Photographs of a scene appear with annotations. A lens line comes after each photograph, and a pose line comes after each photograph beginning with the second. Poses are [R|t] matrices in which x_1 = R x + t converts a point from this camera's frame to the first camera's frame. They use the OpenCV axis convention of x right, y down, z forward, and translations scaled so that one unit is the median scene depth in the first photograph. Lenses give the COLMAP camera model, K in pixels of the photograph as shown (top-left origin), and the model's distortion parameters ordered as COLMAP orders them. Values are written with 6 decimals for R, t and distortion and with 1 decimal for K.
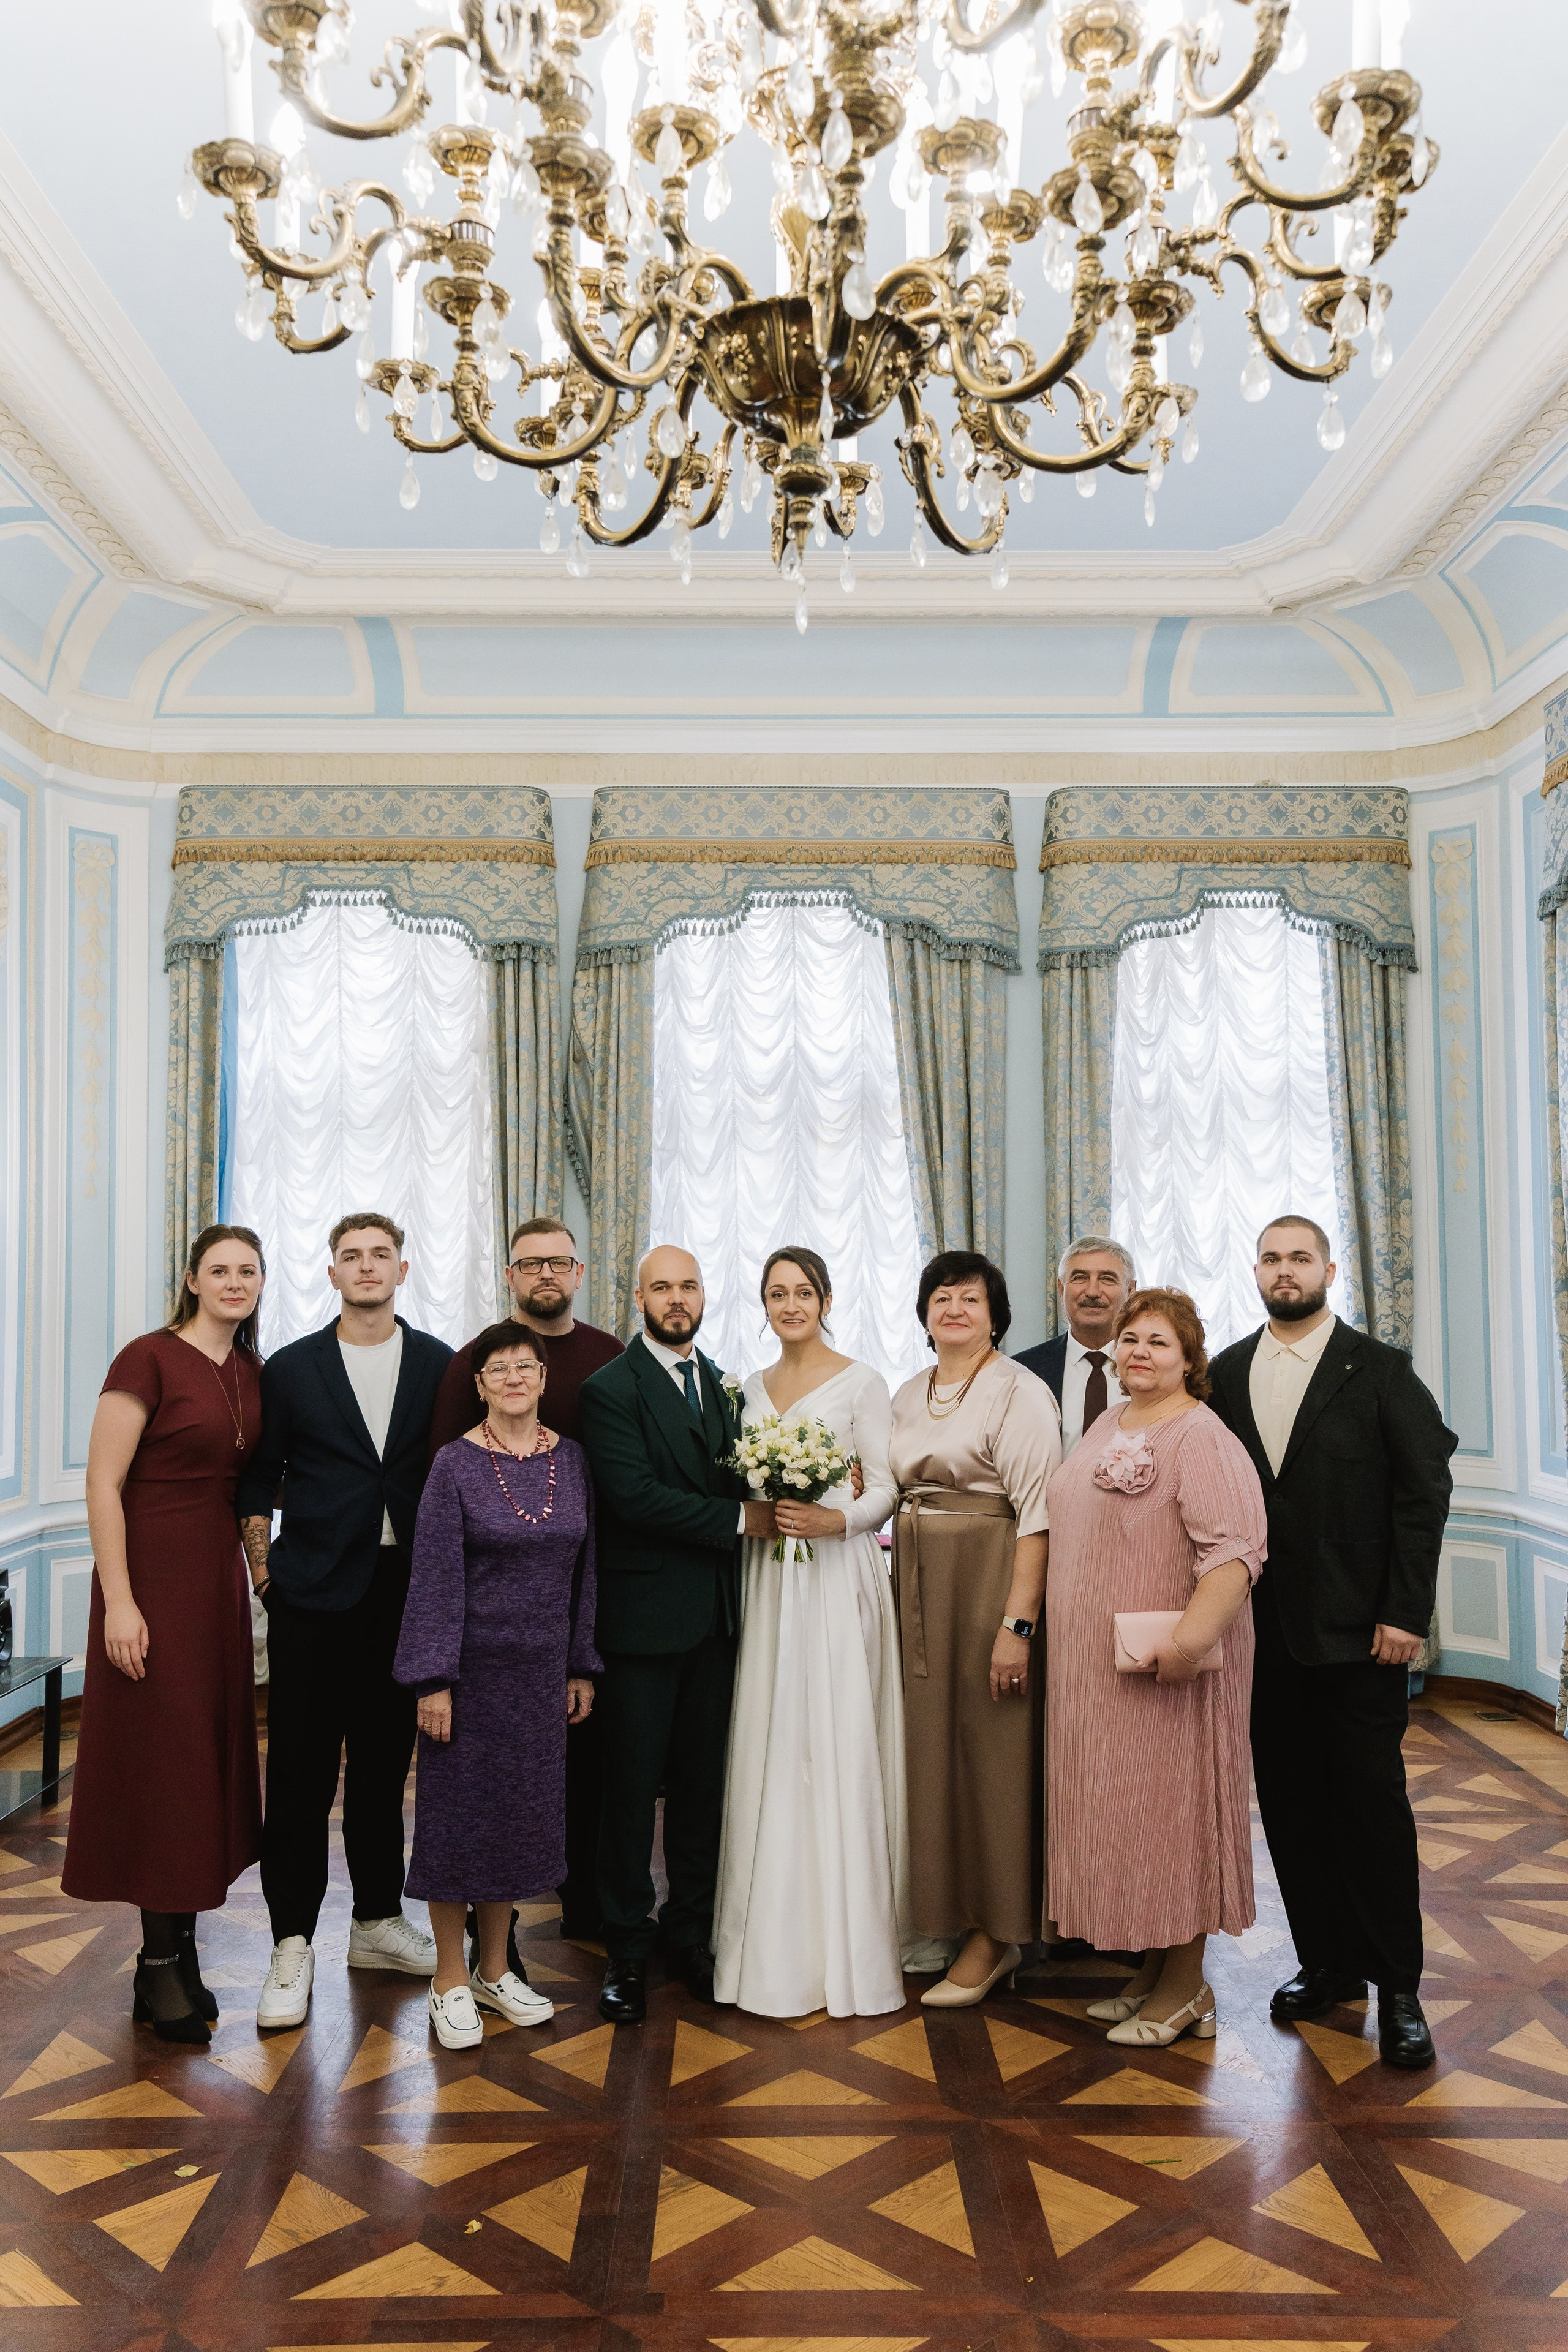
lens RADIAL K [[1924.7, 0, 784.0], [0, 1924.7, 1176.0], [0, 0, 1]] dist [0.045886, 0.007670]
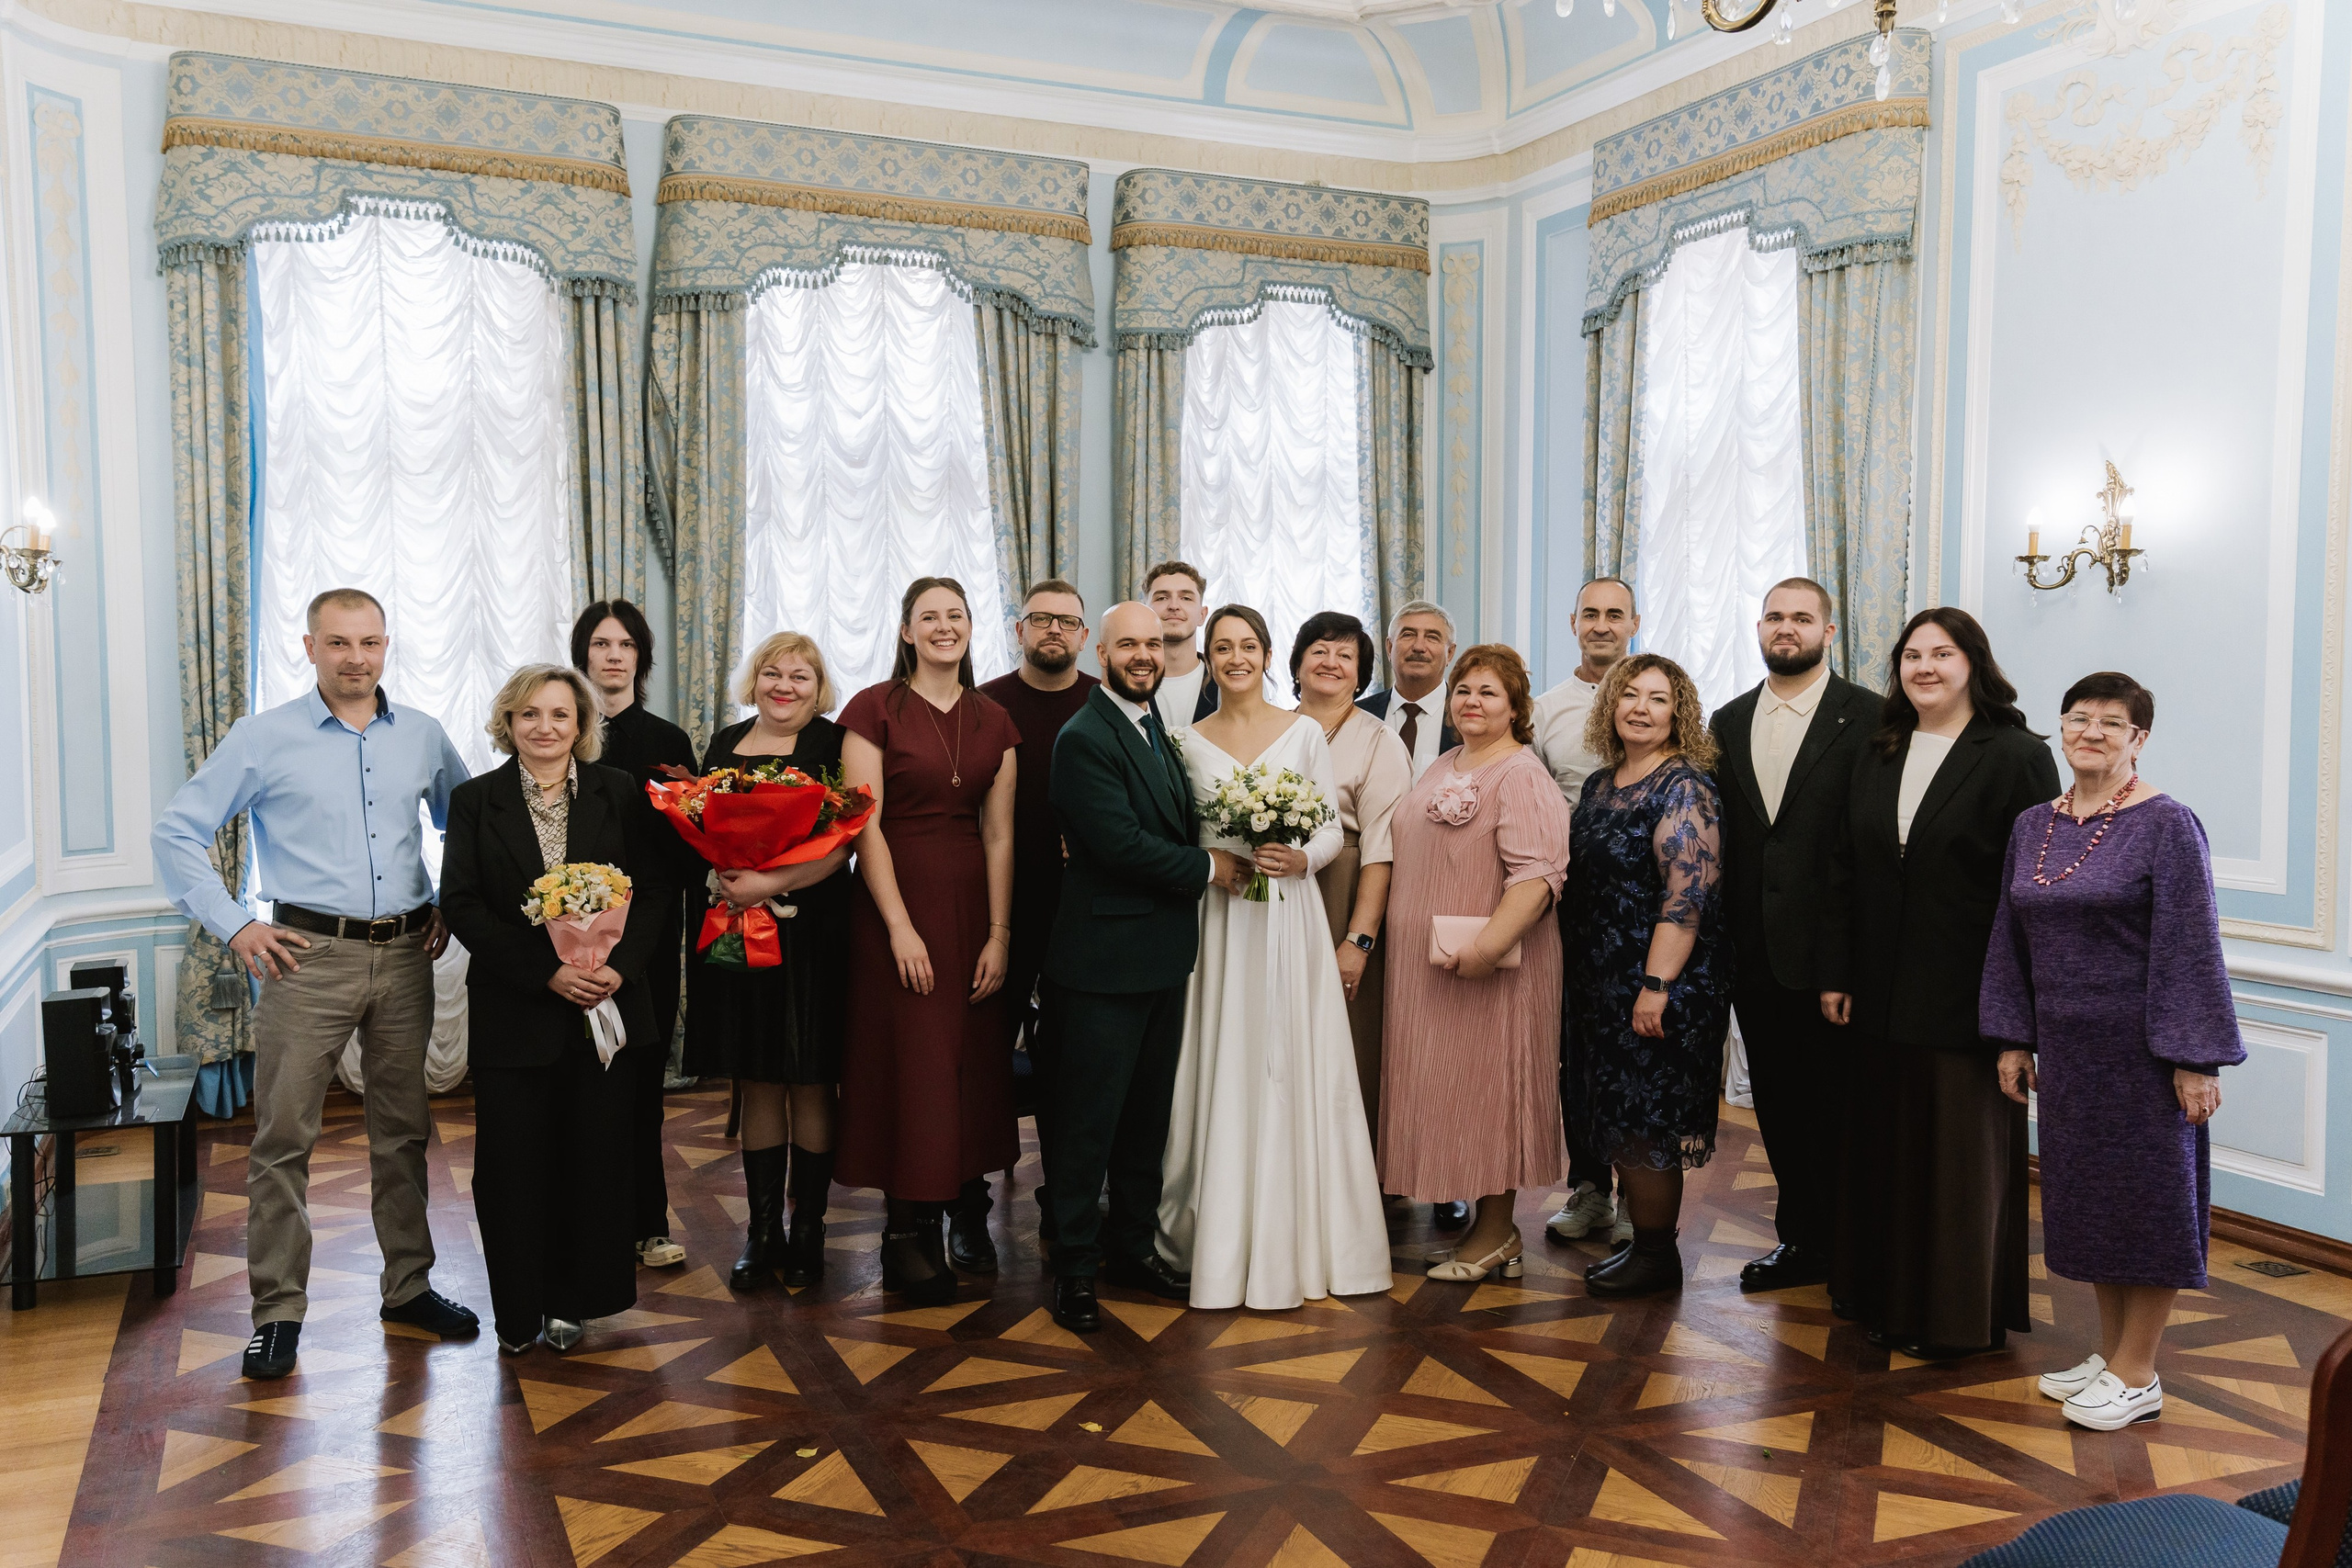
lens RADIAL K [[2061.7, 0, 1176.0], [0, 2061.7, 784.0], [0, 0, 1]] dist [0.080149, 0.007603]
pose [[0.917624, -0.016739, 0.397096, -0.283052], [-0.026799, 0.994233, 0.103840, 0.008467], [-0.396544, -0.105928, 0.911884, -0.044230]]
